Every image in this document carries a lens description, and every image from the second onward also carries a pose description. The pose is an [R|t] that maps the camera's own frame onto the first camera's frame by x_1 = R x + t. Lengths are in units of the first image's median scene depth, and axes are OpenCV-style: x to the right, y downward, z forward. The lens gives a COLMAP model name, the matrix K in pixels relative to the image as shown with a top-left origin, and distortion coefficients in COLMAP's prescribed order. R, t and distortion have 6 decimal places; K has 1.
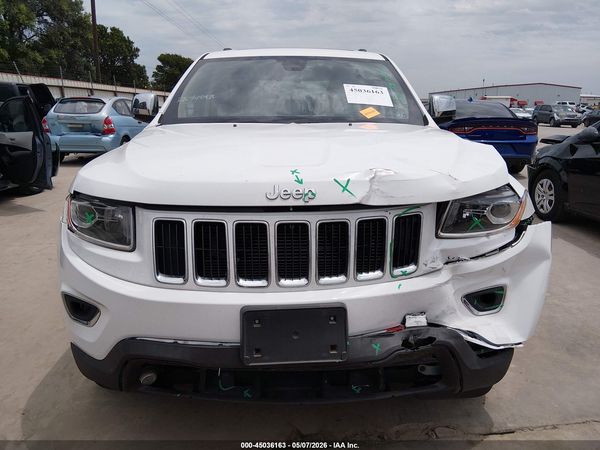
lens RADIAL K [[449.9, 0, 300.0], [0, 449.9, 225.0], [0, 0, 1]] dist [0.101083, -0.153347]
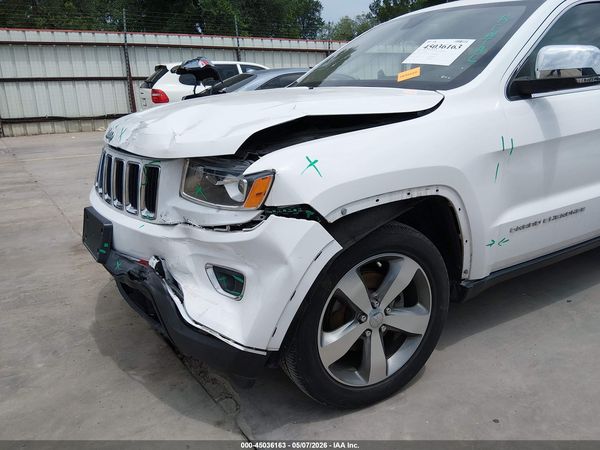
lens RADIAL K [[447.7, 0, 300.0], [0, 447.7, 225.0], [0, 0, 1]] dist [0.093154, -0.151720]
pose [[0.486901, 0.251321, -0.836520, 1.283486], [-0.203383, 0.964008, 0.171243, -0.136976], [0.849449, 0.086755, 0.520490, 0.683718]]
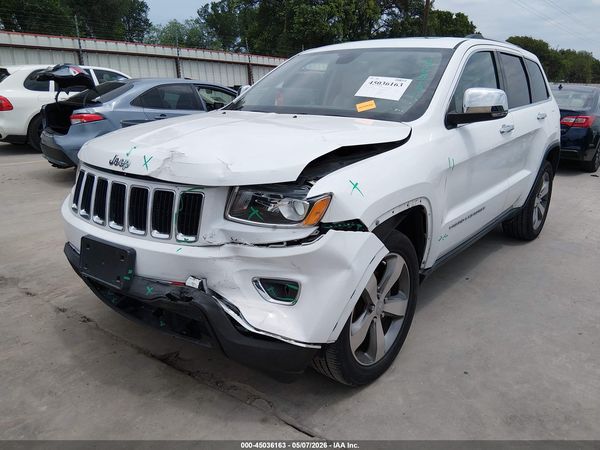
lens RADIAL K [[449.9, 0, 300.0], [0, 449.9, 225.0], [0, 0, 1]] dist [0.101083, -0.153347]
pose [[0.762057, 0.194882, -0.617486, 1.123236], [-0.176014, 0.980070, 0.092091, -0.092291], [0.623127, 0.038508, 0.781172, 0.224385]]
